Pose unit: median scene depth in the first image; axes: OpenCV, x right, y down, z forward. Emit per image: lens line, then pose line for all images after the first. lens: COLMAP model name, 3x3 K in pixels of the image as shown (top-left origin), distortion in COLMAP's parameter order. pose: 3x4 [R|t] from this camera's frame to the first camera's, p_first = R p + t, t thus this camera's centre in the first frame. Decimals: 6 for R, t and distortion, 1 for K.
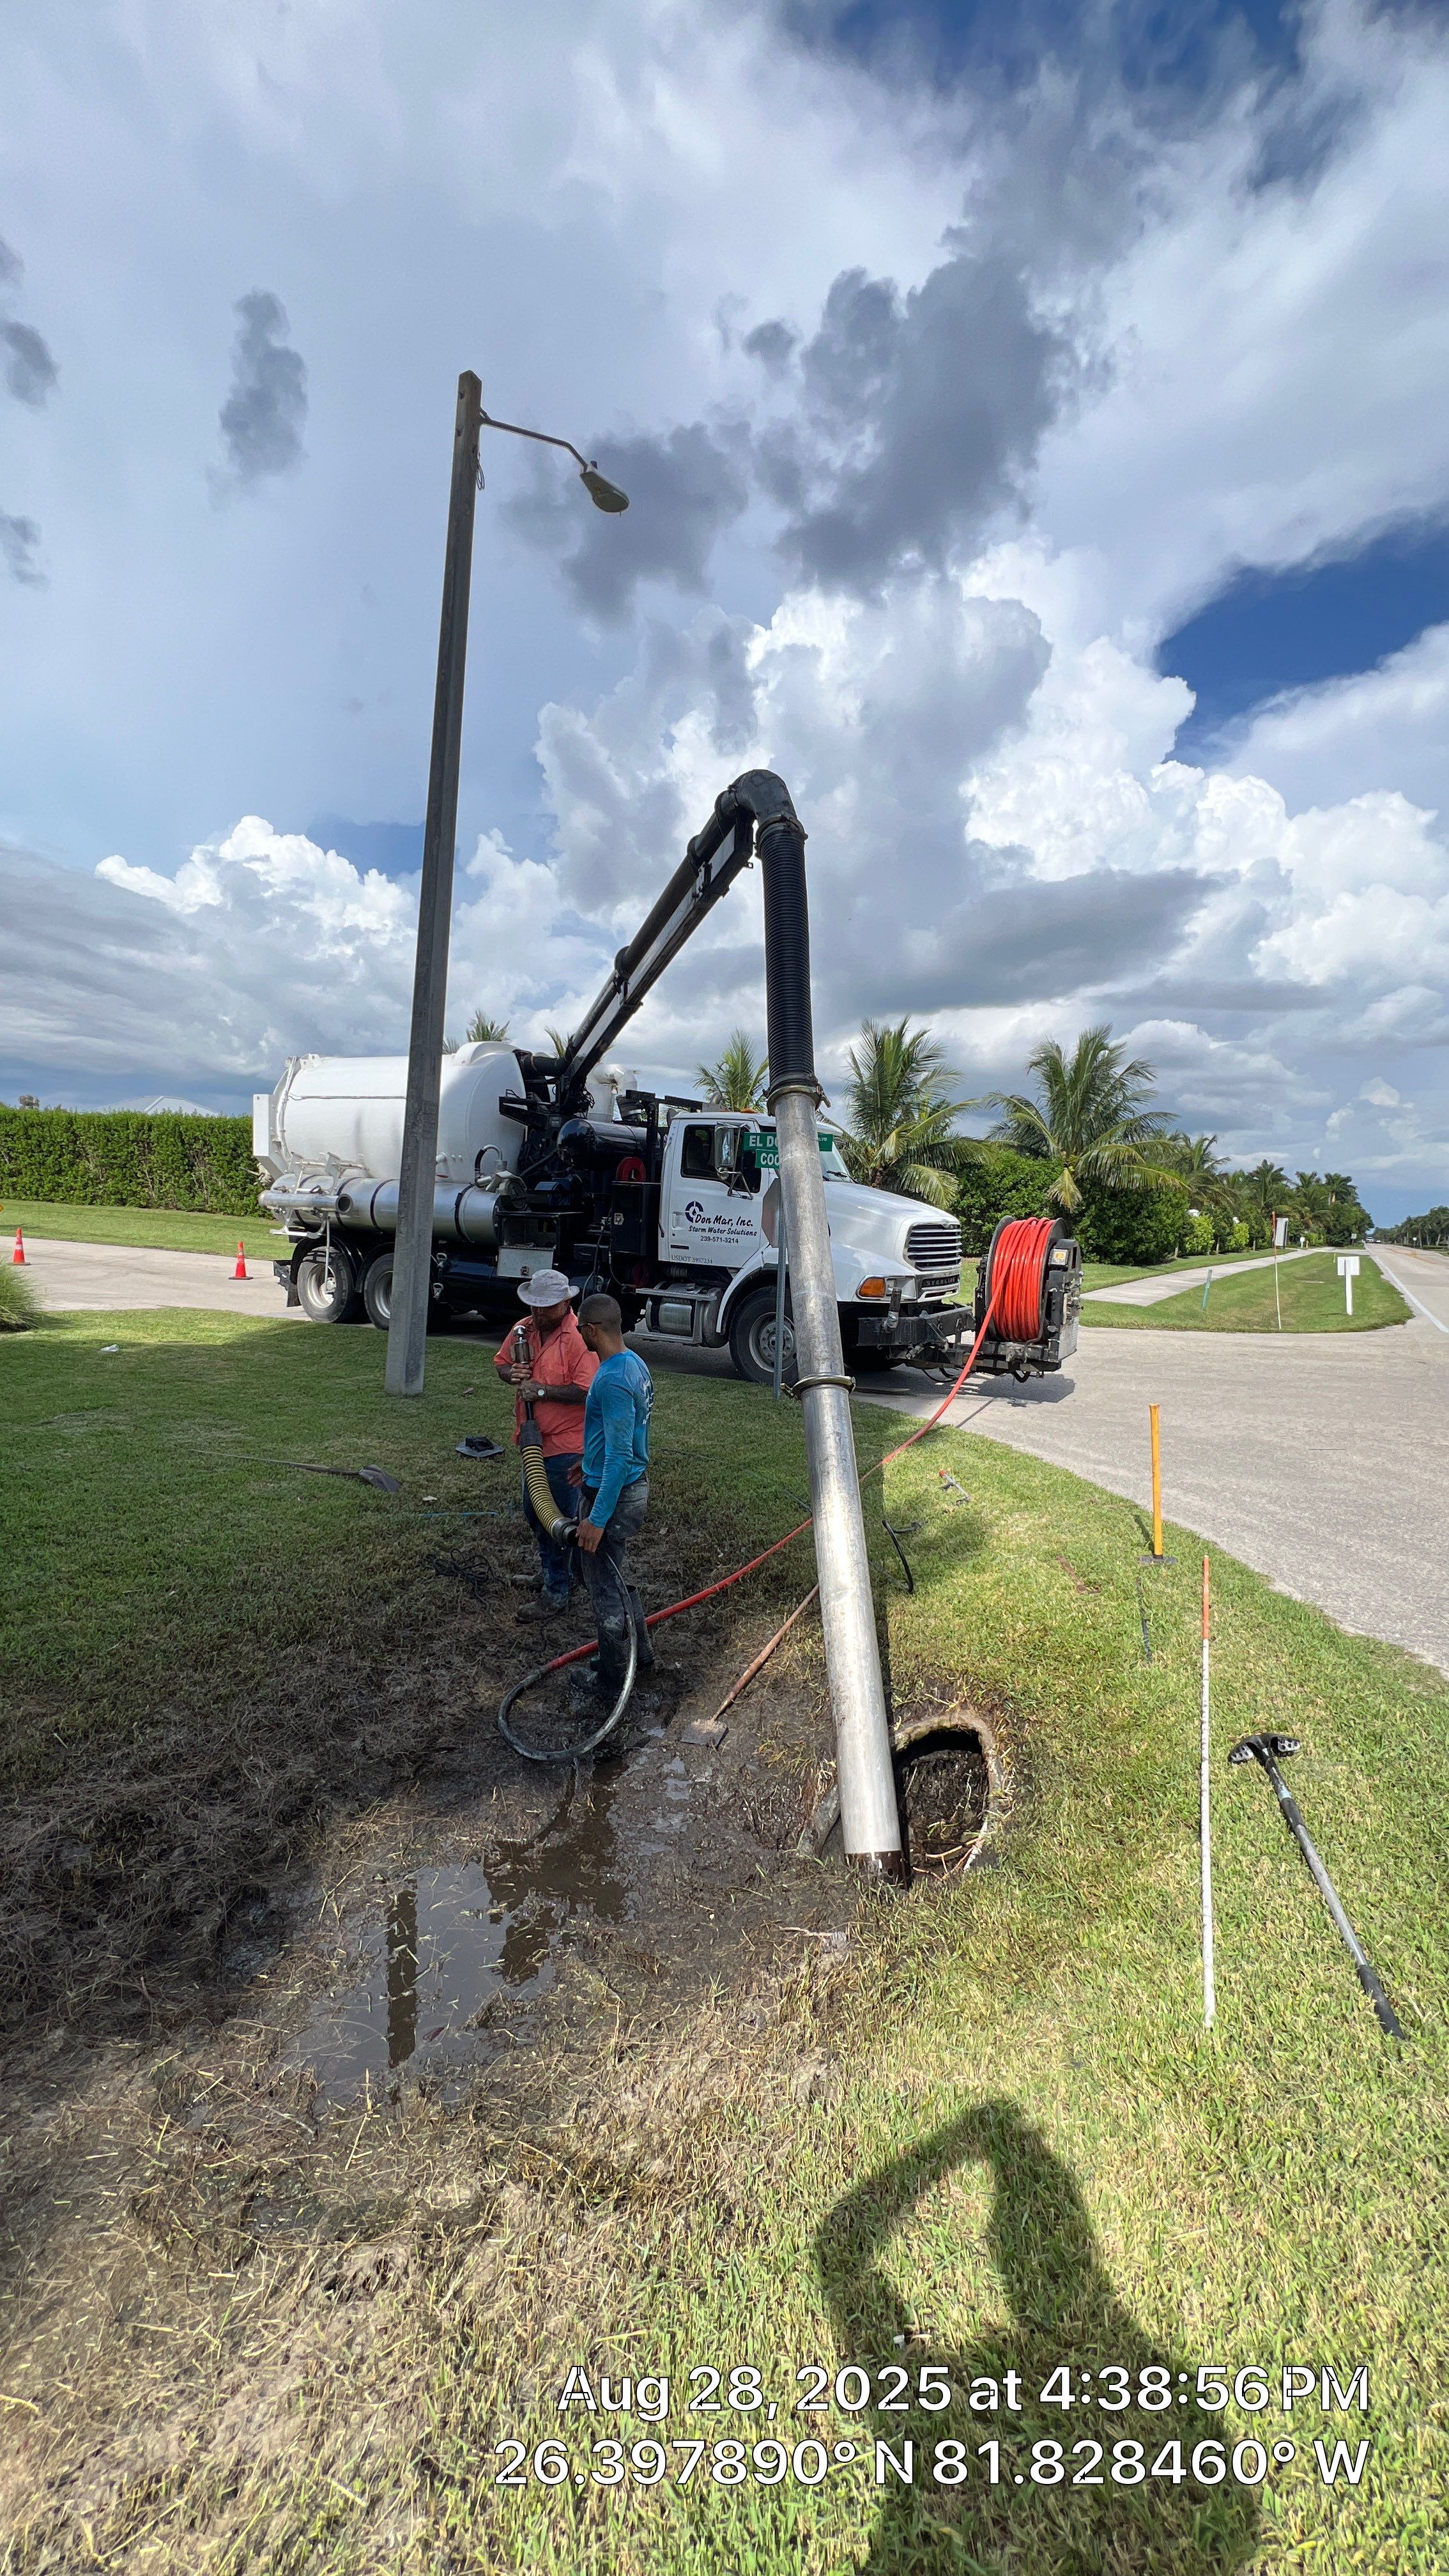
lens RADIAL K [[1033.6, 0, 729.2], [0, 1033.6, 1279.6], [0, 0, 1]] dist [-0.002345, 0.000912]
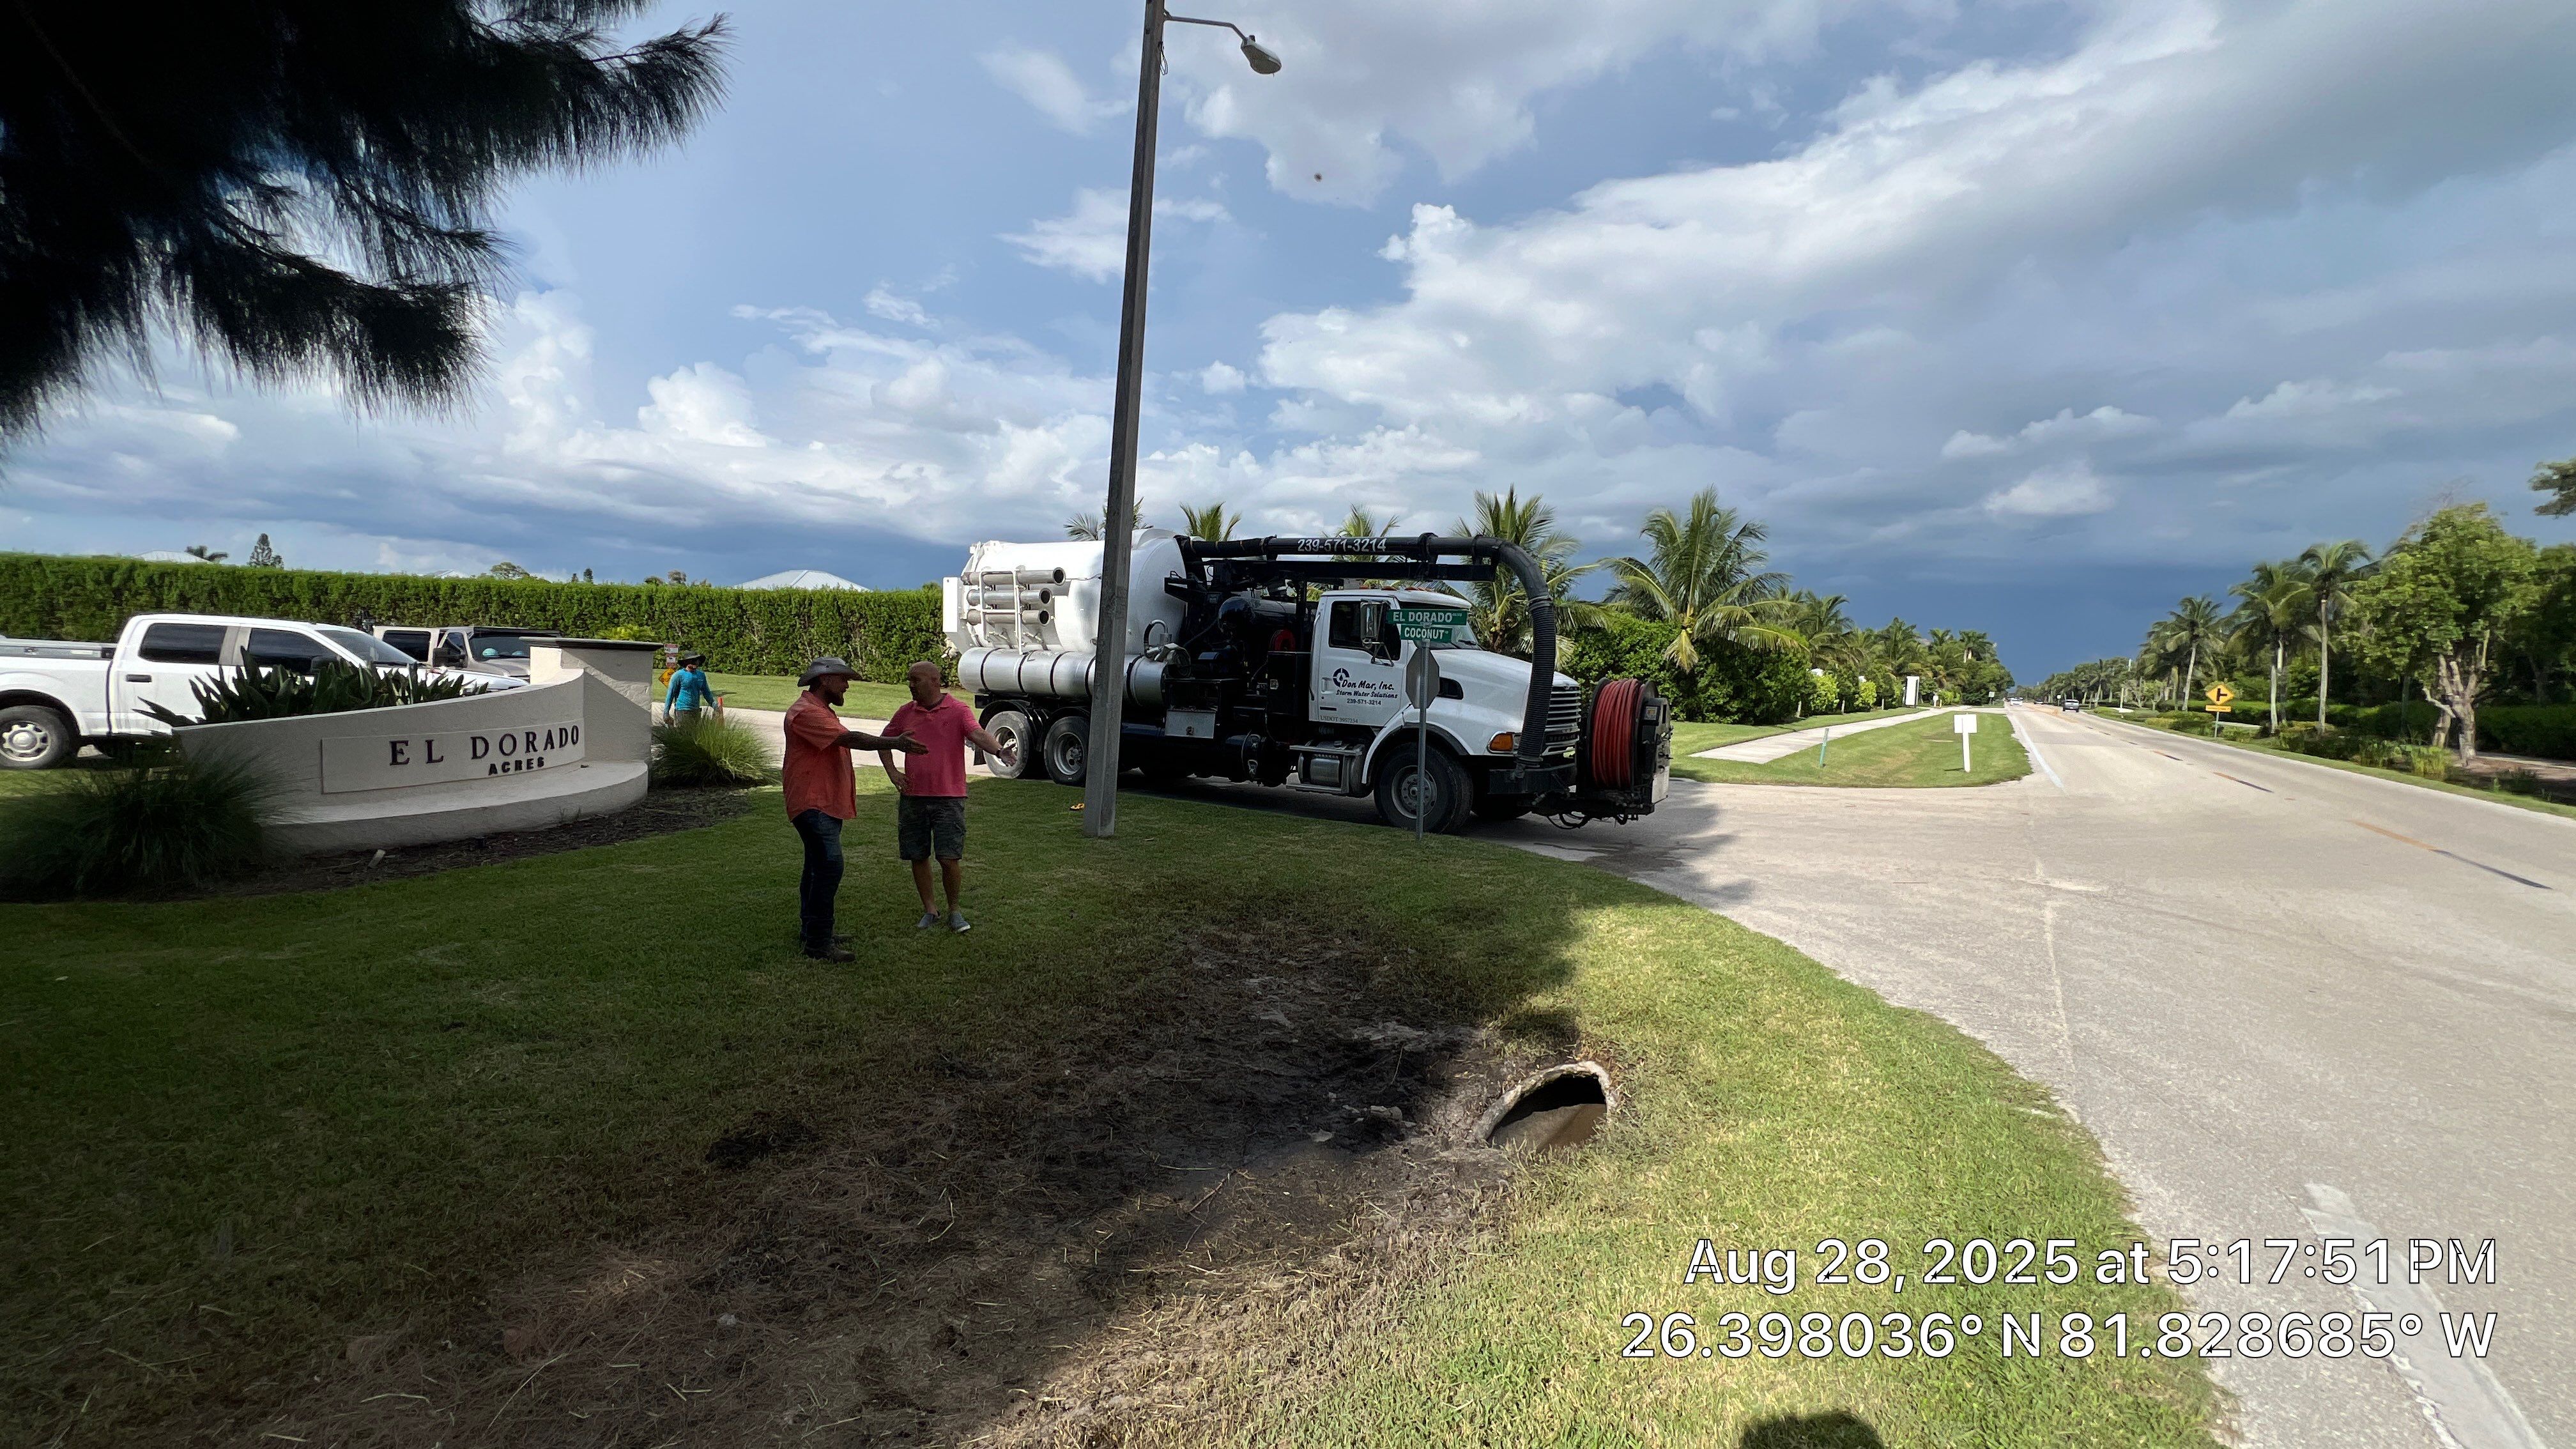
lens RADIAL K [[1033.6, 0, 1281.1], [0, 1033.6, 717.3], [0, 0, 1]] dist [-0.002345, 0.000912]
pose [[0.998094, -0.006713, -0.061344, -0.027853], [0.005204, 0.999681, -0.024722, 0.005091], [0.061490, 0.024356, 0.997810, -0.123769]]
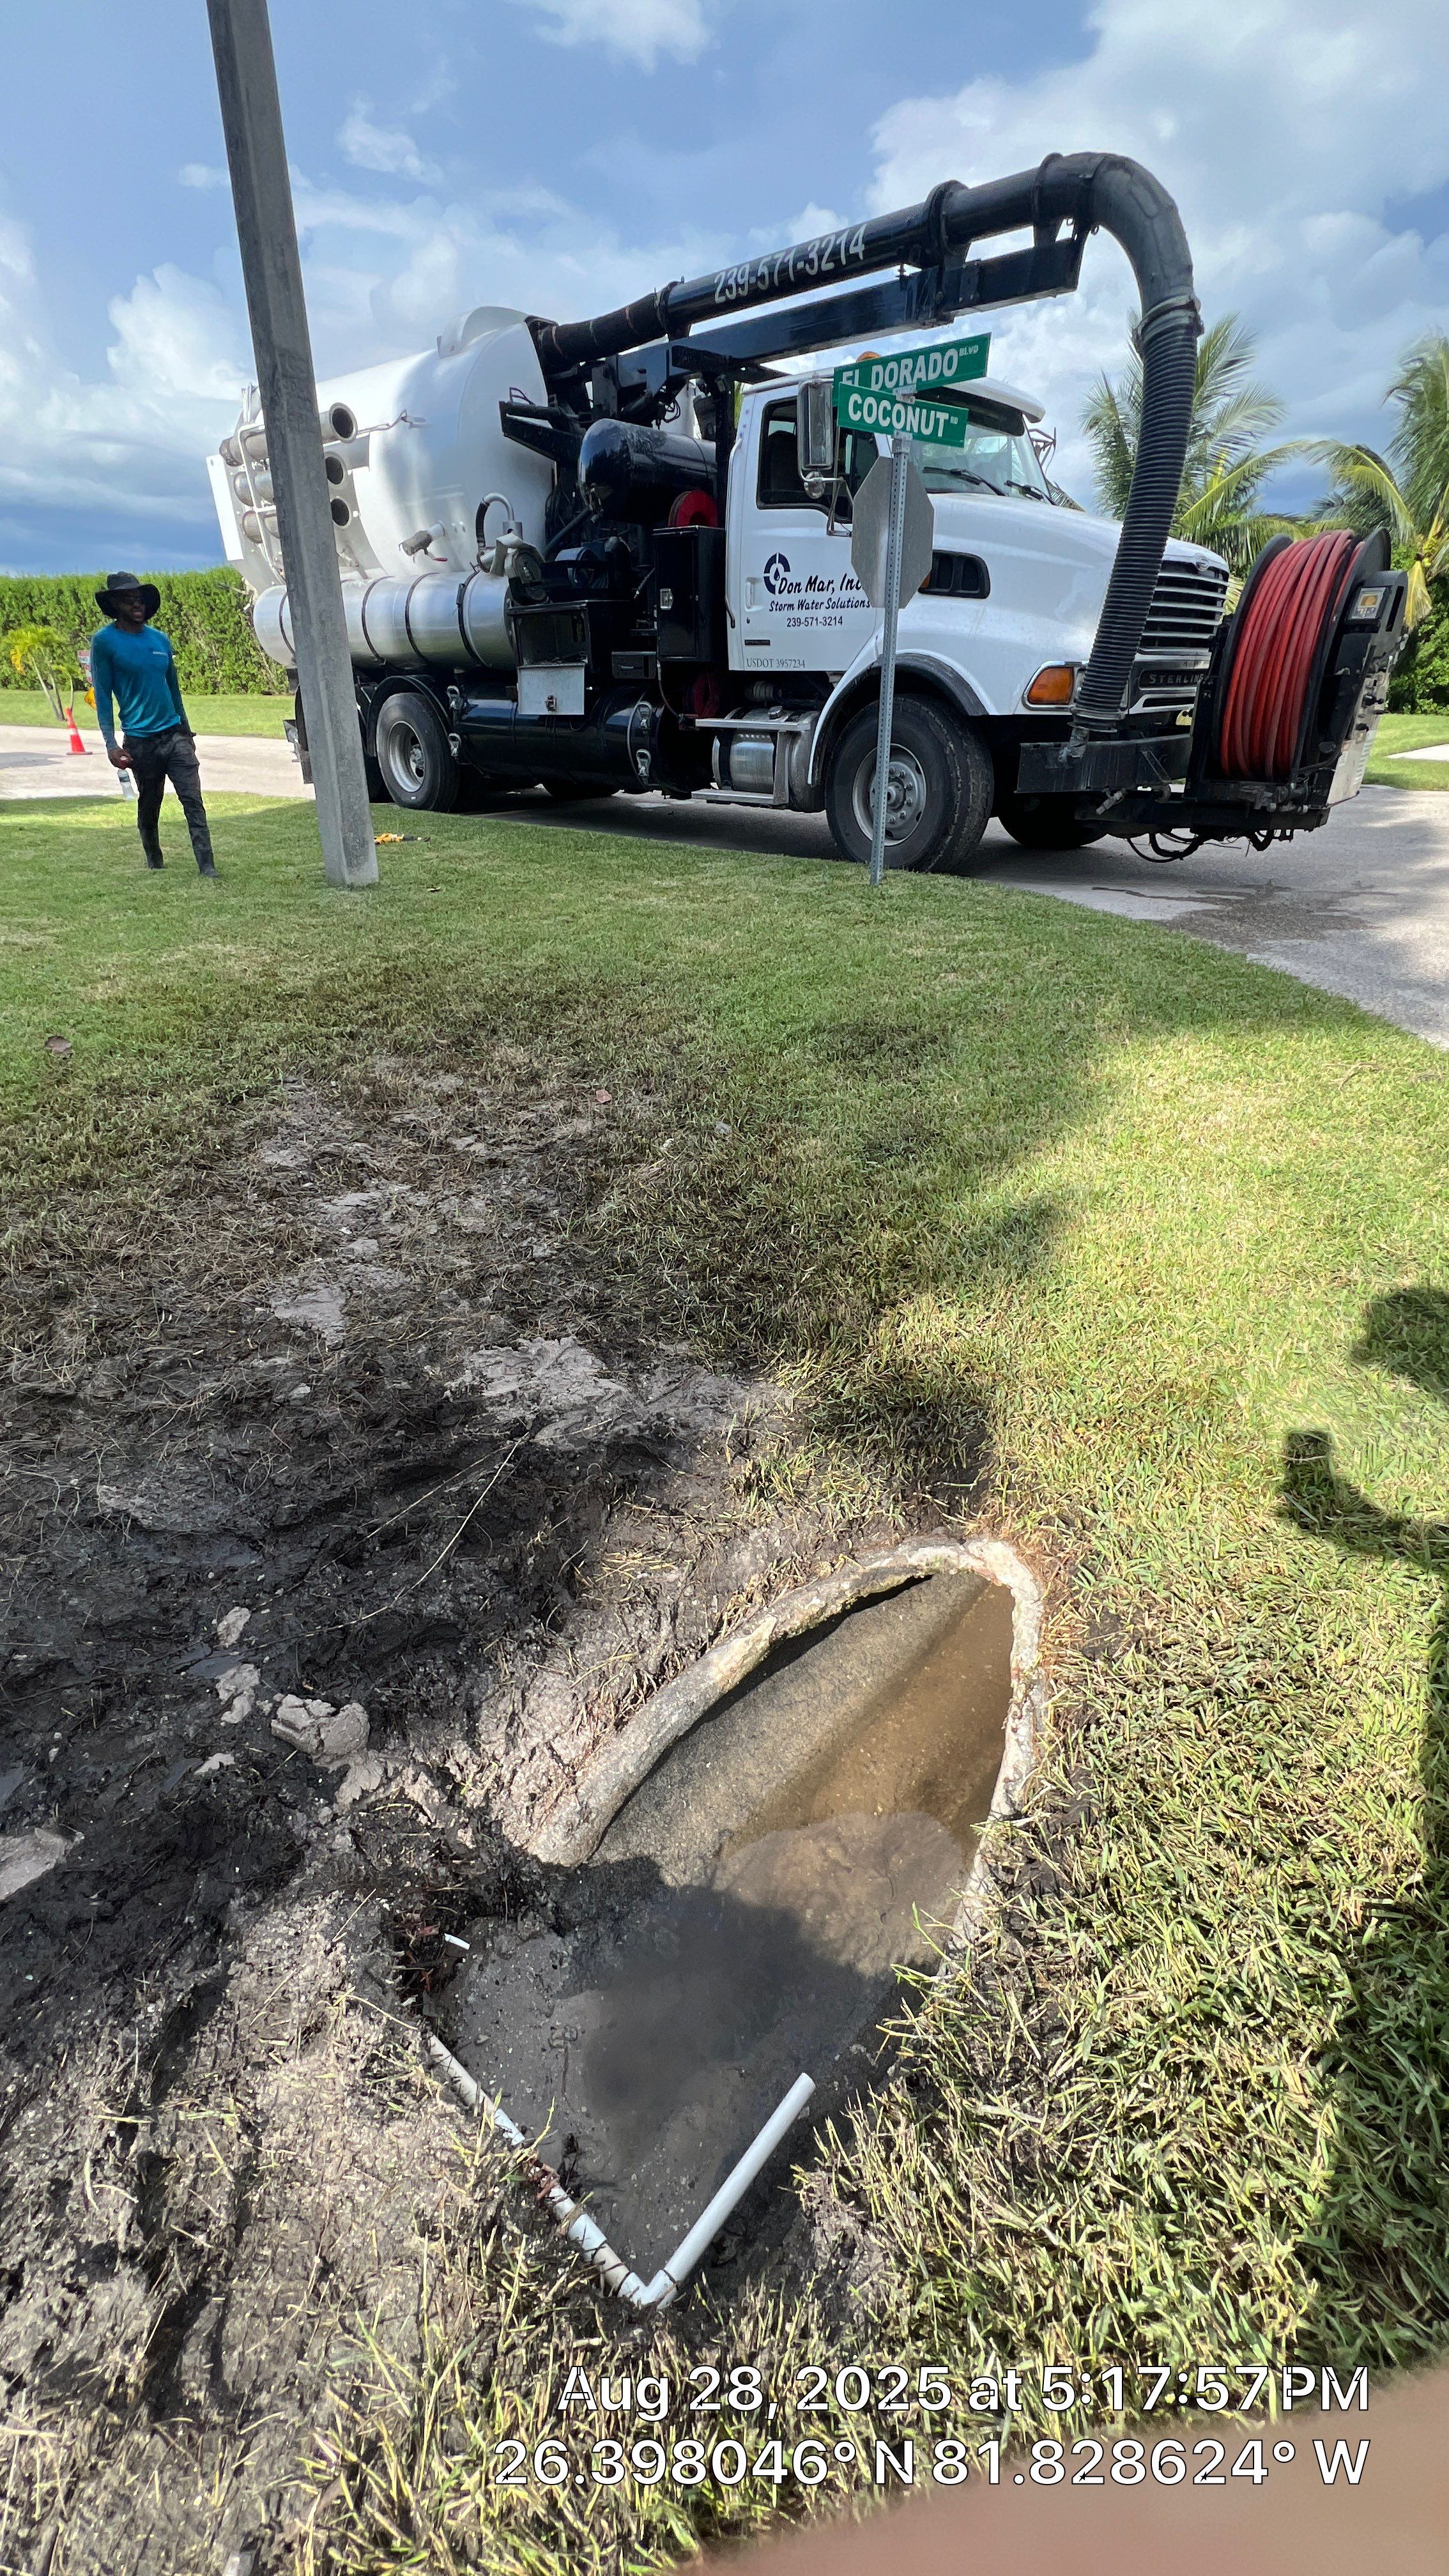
lens RADIAL K [[1033.6, 0, 744.0], [0, 1033.6, 1277.4], [0, 0, 1]] dist [-0.002345, 0.000912]
pose [[0.982687, 0.053226, -0.177463, 0.072737], [0.028628, 0.902719, 0.429277, 0.045074], [0.183048, -0.426925, 0.885567, 0.239304]]
